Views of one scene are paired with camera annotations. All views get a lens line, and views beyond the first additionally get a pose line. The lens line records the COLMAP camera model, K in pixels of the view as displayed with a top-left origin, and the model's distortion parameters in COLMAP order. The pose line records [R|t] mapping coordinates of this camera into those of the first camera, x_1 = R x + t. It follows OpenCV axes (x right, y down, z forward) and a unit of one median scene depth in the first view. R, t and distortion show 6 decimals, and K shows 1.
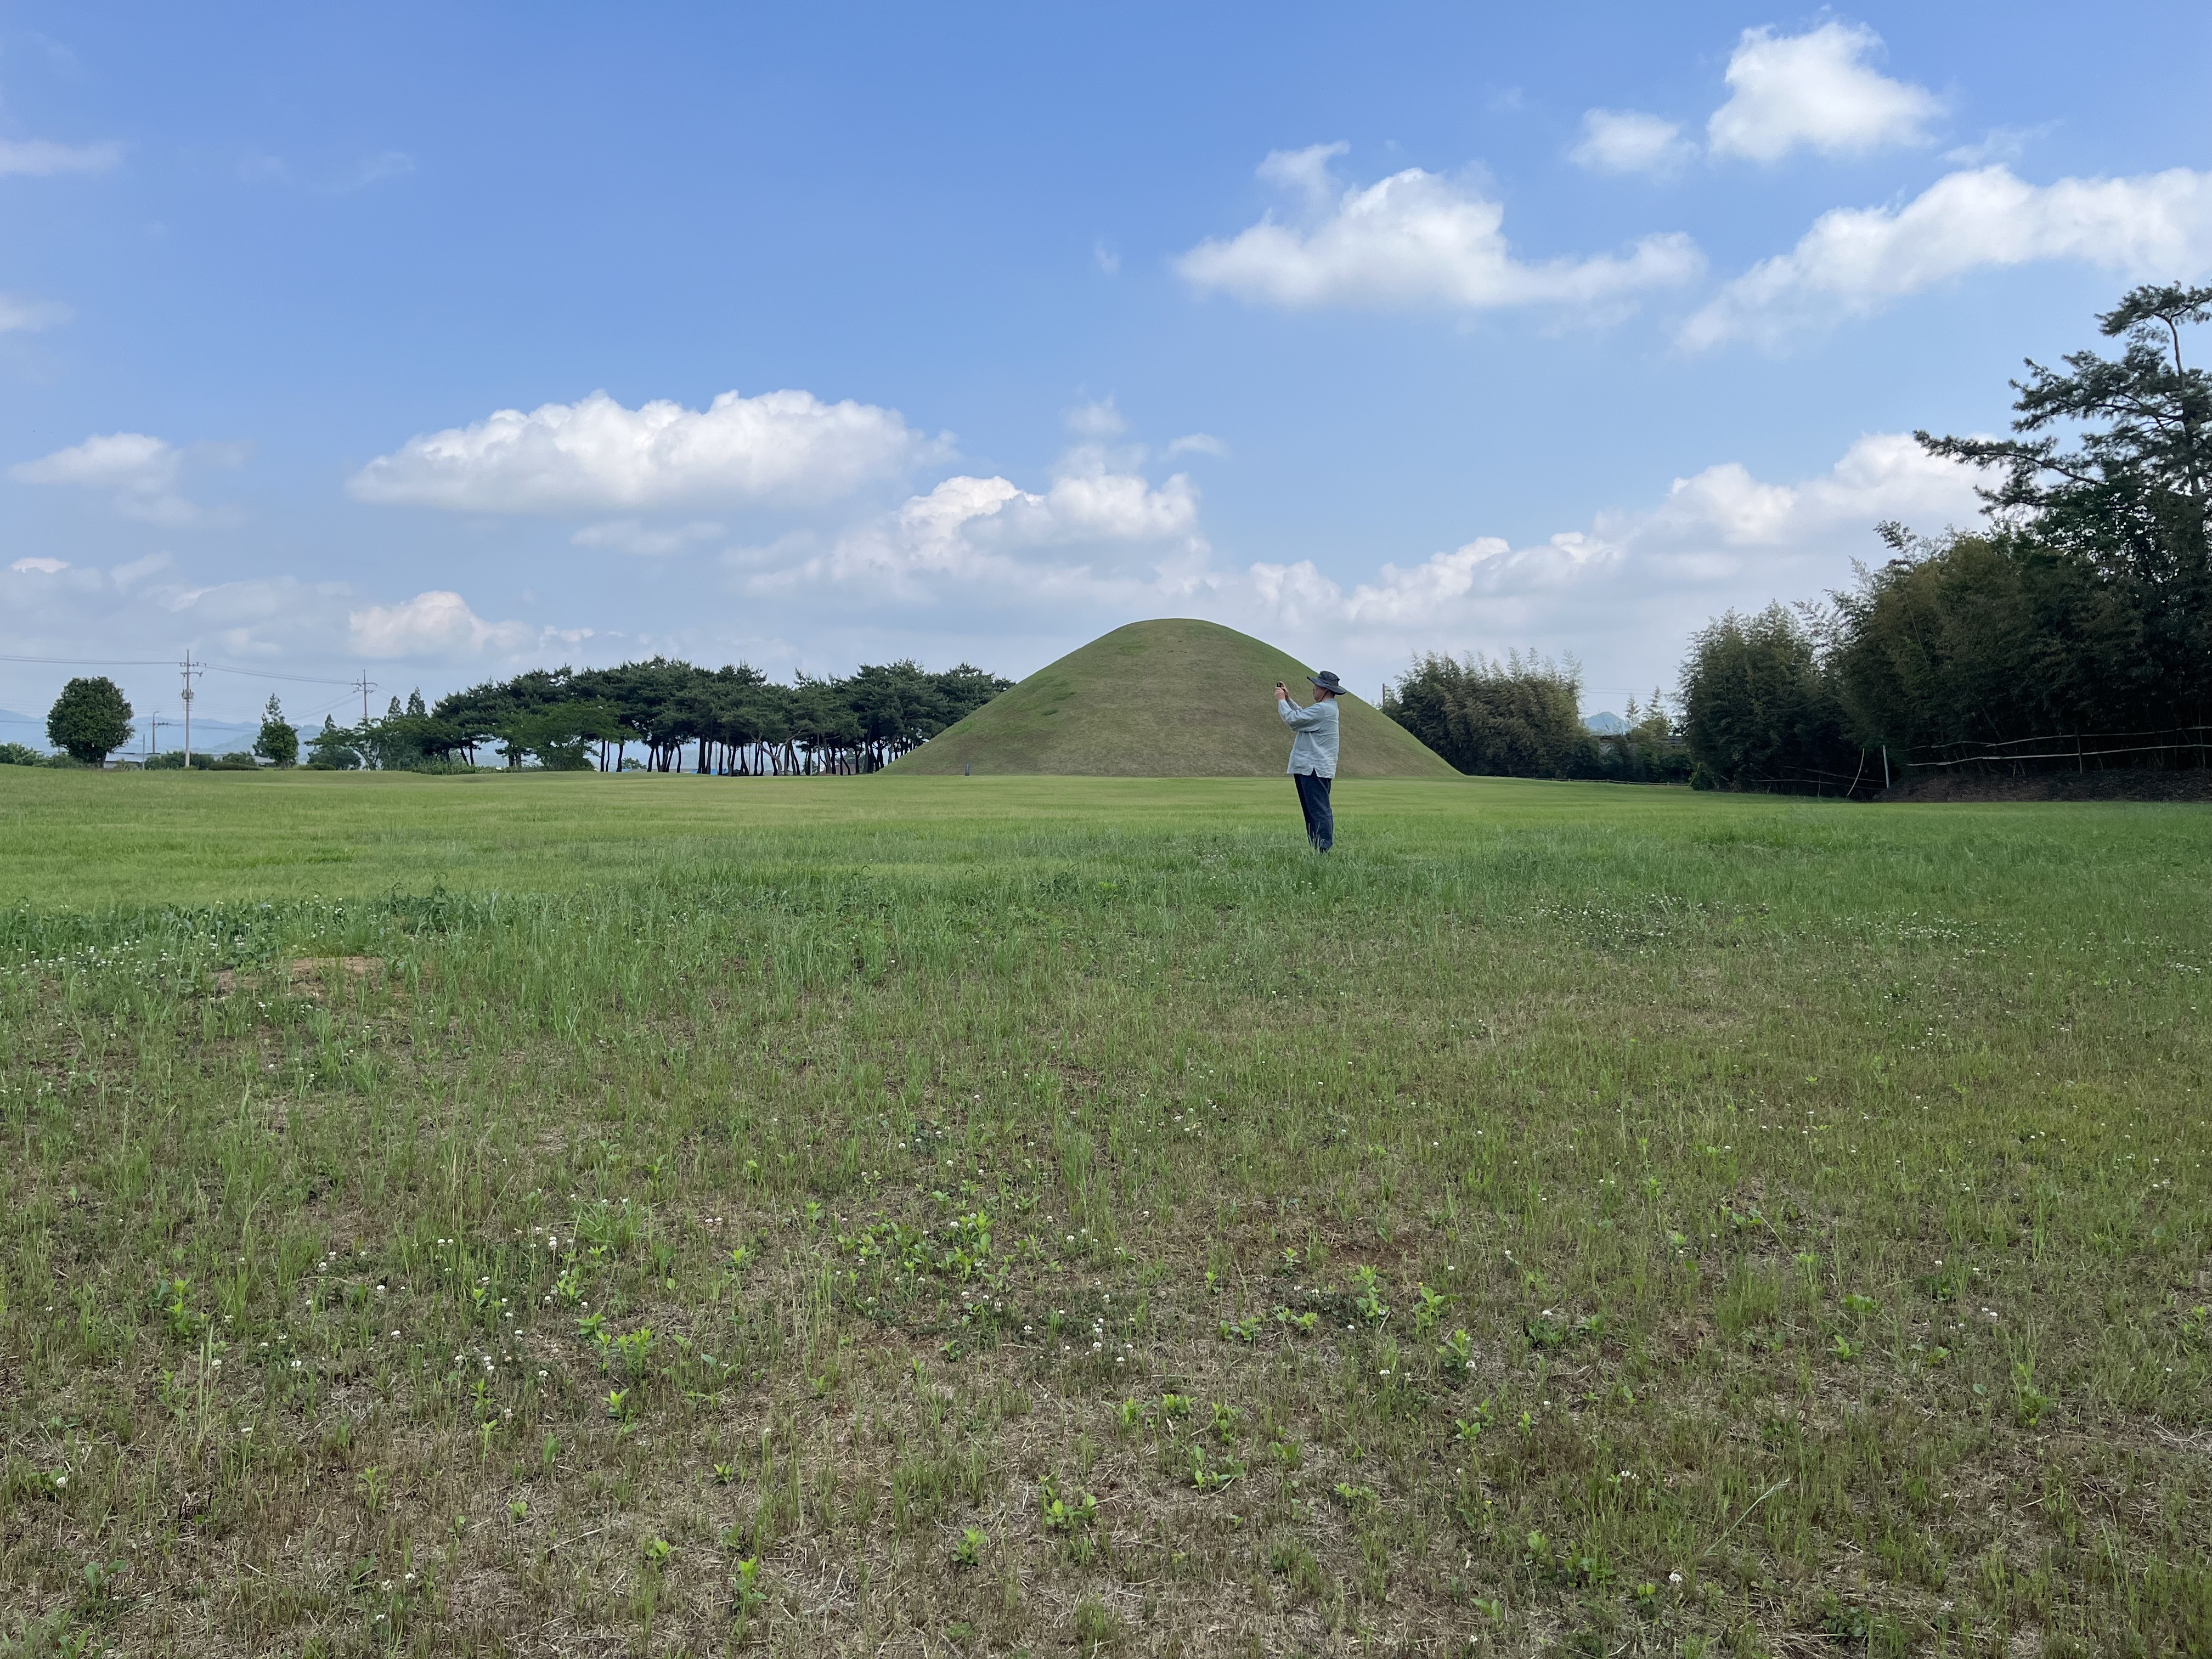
lens RADIAL K [[1704.8, 0, 1101.1], [0, 1704.8, 826.7], [0, 0, 1]] dist [0.028856, -0.012245]
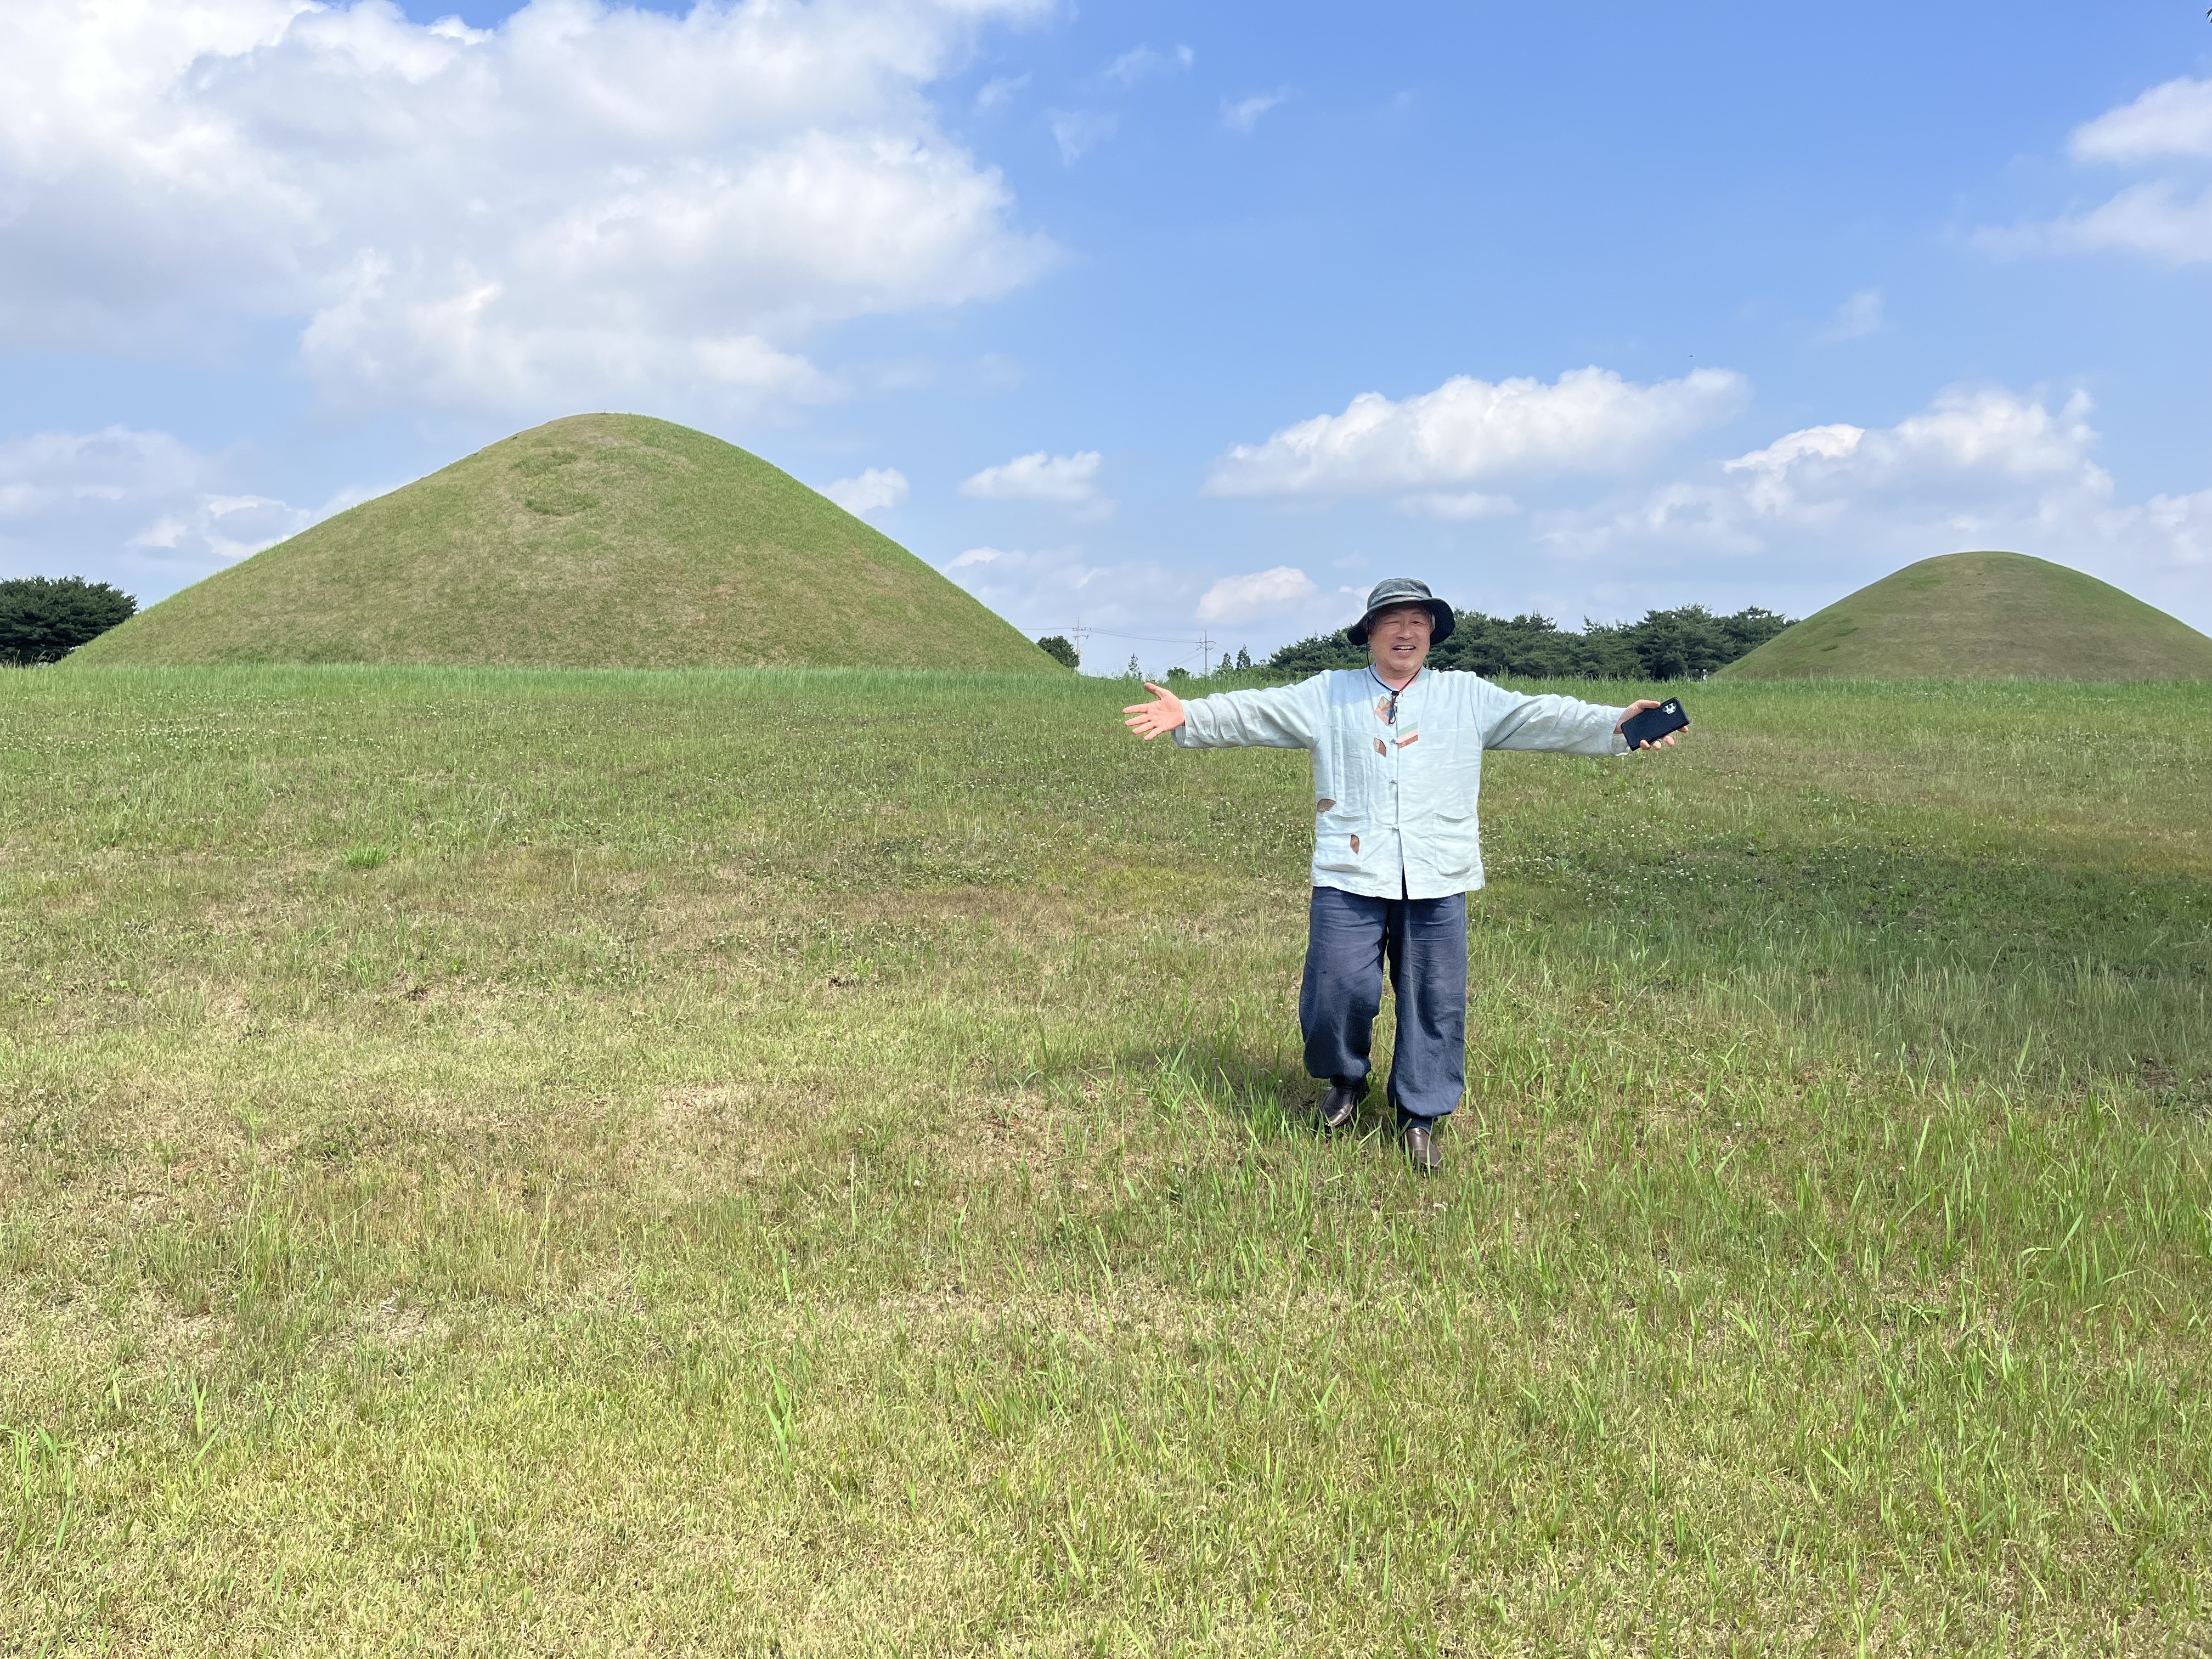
lens RADIAL K [[1674.8, 0, 1087.9], [0, 1674.8, 838.6], [0, 0, 1]] dist [0.061594, -0.093800]
pose [[0.895312, 0.029640, -0.444453, 0.020579], [-0.013899, 0.999157, 0.038633, 0.012853], [0.445223, -0.028412, 0.894969, -0.109217]]
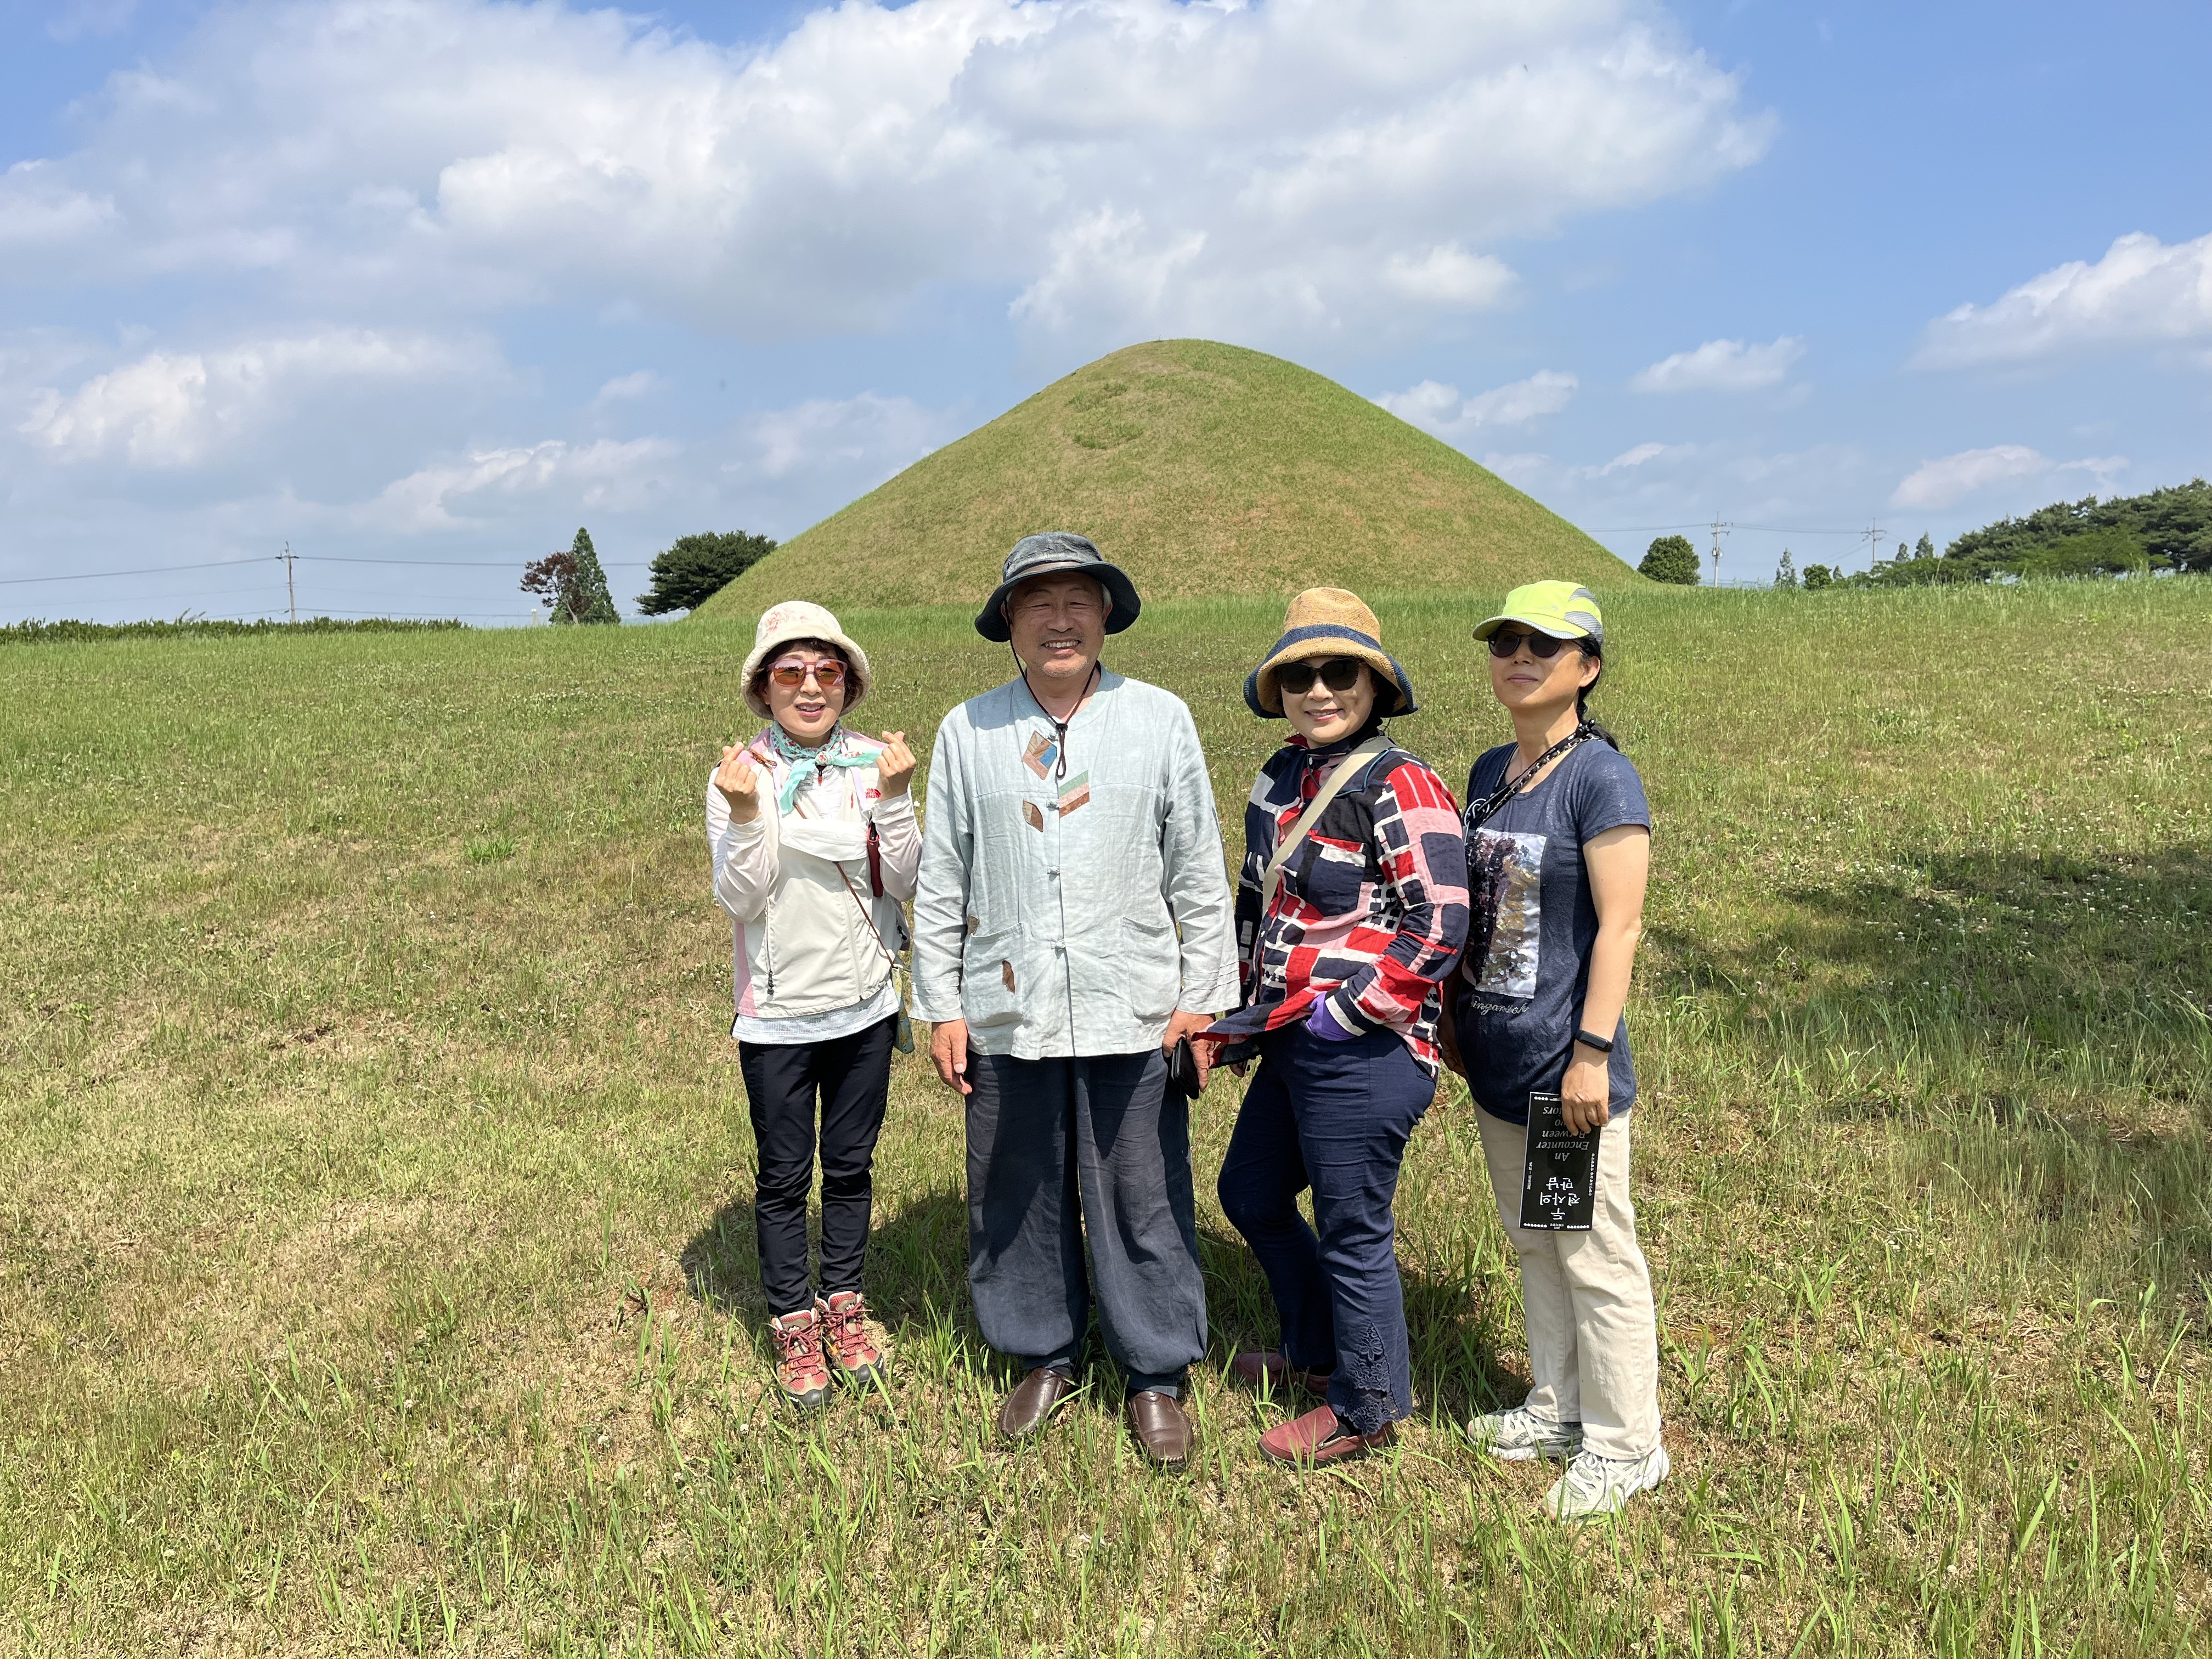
lens RADIAL K [[1674.8, 0, 1099.2], [0, 1674.8, 841.3], [0, 0, 1]] dist [0.061594, -0.093800]
pose [[0.677116, 0.065254, -0.732978, 0.027540], [0.004665, 0.995660, 0.092949, 0.010518], [0.735862, -0.066356, 0.673873, -0.089329]]
